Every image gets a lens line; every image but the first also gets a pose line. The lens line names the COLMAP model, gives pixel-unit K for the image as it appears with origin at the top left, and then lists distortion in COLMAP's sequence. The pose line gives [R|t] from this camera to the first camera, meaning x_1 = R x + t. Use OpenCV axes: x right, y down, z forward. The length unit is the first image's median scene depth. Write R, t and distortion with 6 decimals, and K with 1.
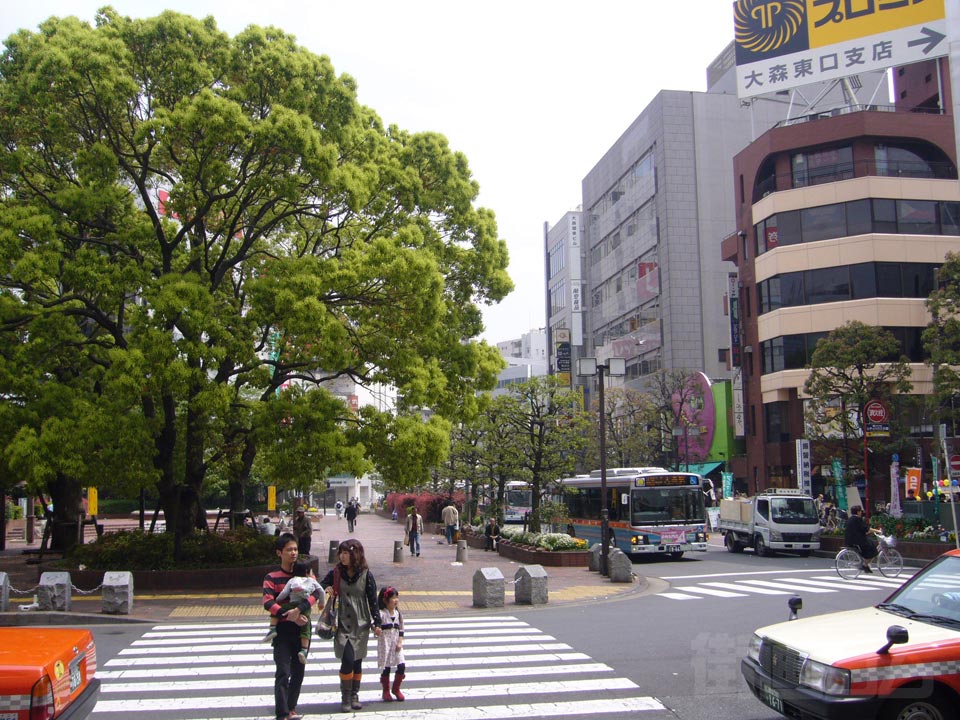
lens RADIAL K [[1057.6, 0, 475.4], [0, 1057.6, 363.1], [0, 0, 1]] dist [-0.015706, 0.000000]
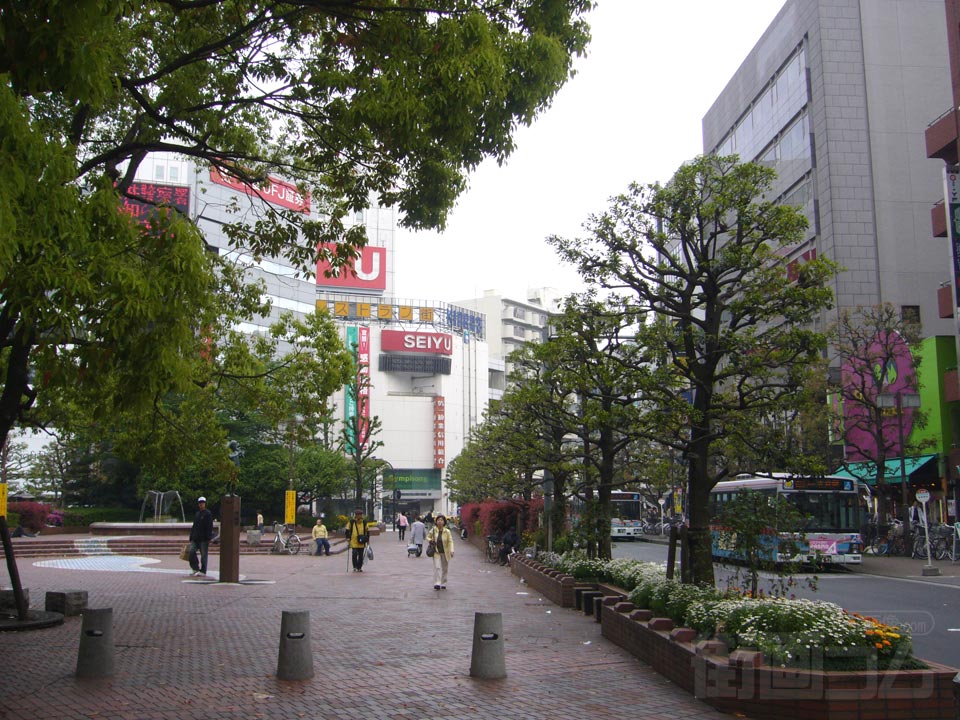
lens RADIAL K [[1057.6, 0, 484.2], [0, 1057.6, 357.7], [0, 0, 1]] dist [-0.015706, 0.000000]
pose [[0.995854, -0.013370, -0.089973, 0.006160], [0.011628, 0.999735, -0.019861, 0.034255], [0.090215, 0.018733, 0.995746, 0.241906]]
